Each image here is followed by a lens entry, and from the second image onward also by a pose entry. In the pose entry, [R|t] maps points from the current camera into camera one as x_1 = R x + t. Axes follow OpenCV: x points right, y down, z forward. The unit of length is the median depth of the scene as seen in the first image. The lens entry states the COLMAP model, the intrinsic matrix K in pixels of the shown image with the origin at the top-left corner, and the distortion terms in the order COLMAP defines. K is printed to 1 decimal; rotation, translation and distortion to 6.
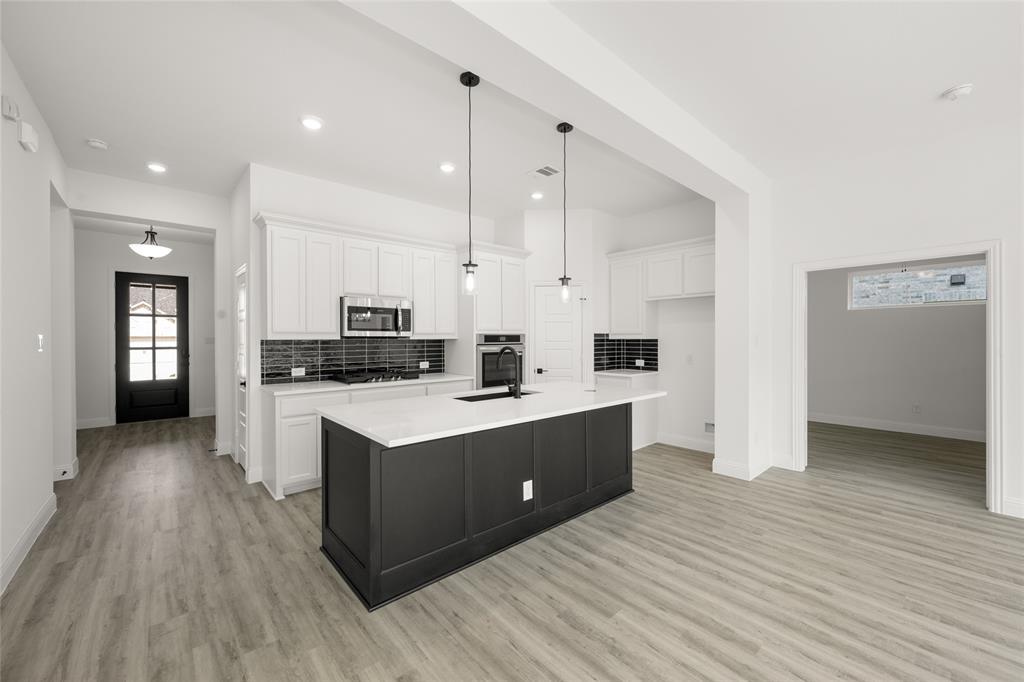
lens RADIAL K [[402.2, 0, 513.0], [0, 402.2, 339.6], [0, 0, 1]] dist [-0.001251, 0.000836]
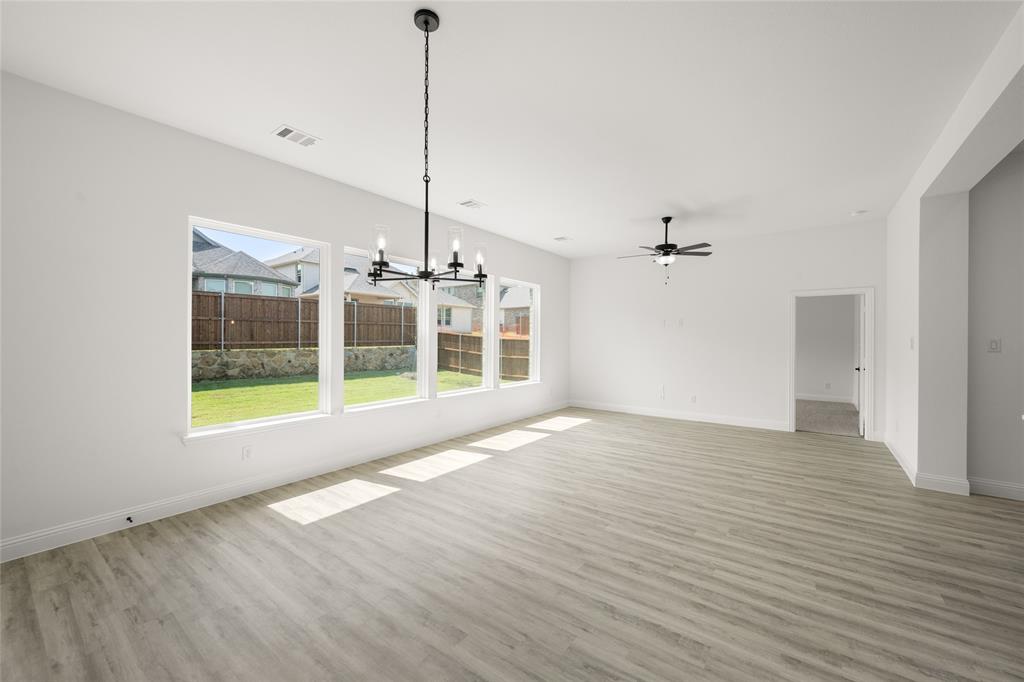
lens RADIAL K [[402.2, 0, 517.2], [0, 402.2, 333.0], [0, 0, 1]] dist [-0.001251, 0.000836]
pose [[-0.976714, -0.003542, -0.214516, 0.780133], [-0.001586, 0.999956, -0.009288, -0.011718], [0.214539, -0.008731, -0.976676, 0.880205]]
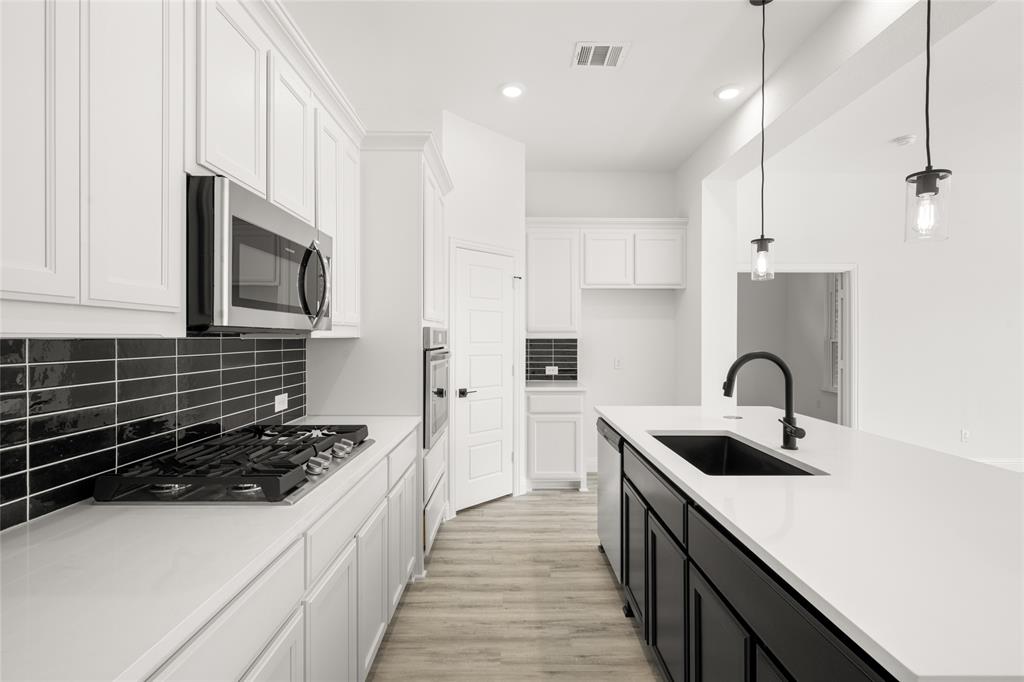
lens RADIAL K [[468.8, 0, 512.0], [0, 468.8, 337.9], [0, 0, 1]] dist [0.003263, -0.000166]
pose [[0.658115, 0.003384, 0.752910, -0.518554], [-0.000768, 0.999992, -0.003823, 0.000580], [-0.752917, 0.001938, 0.658112, 0.638552]]
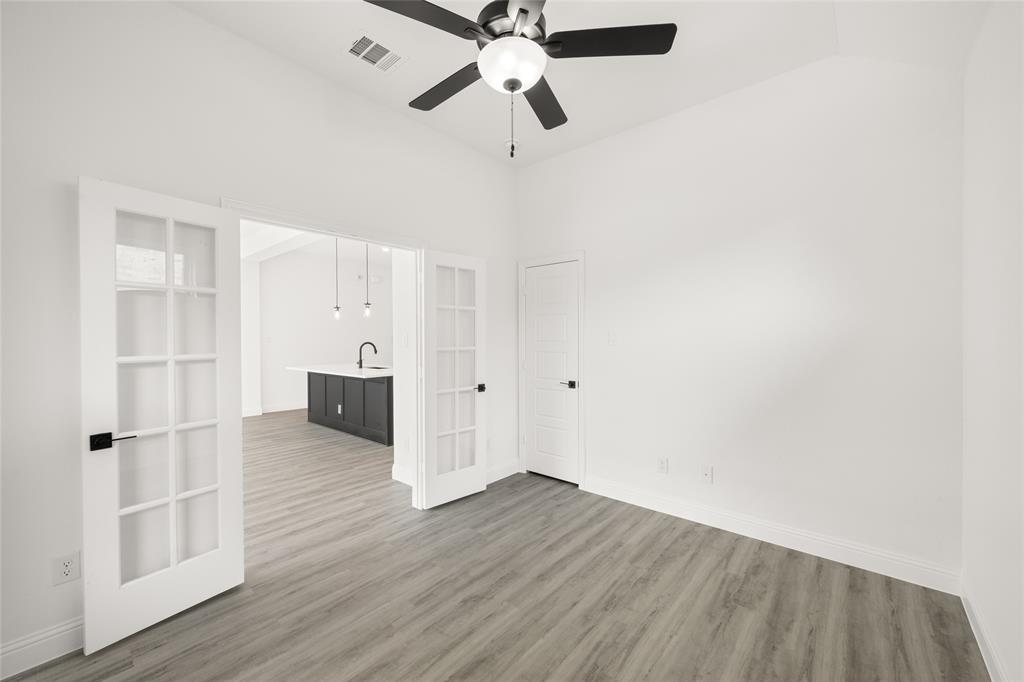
lens RADIAL K [[402.2, 0, 515.4], [0, 402.2, 344.1], [0, 0, 1]] dist [-0.001251, 0.000836]
pose [[0.141923, 0.023668, -0.989595, 1.523481], [0.003298, 0.999697, 0.024383, -0.013890], [0.989872, -0.006724, 0.141802, 1.085238]]
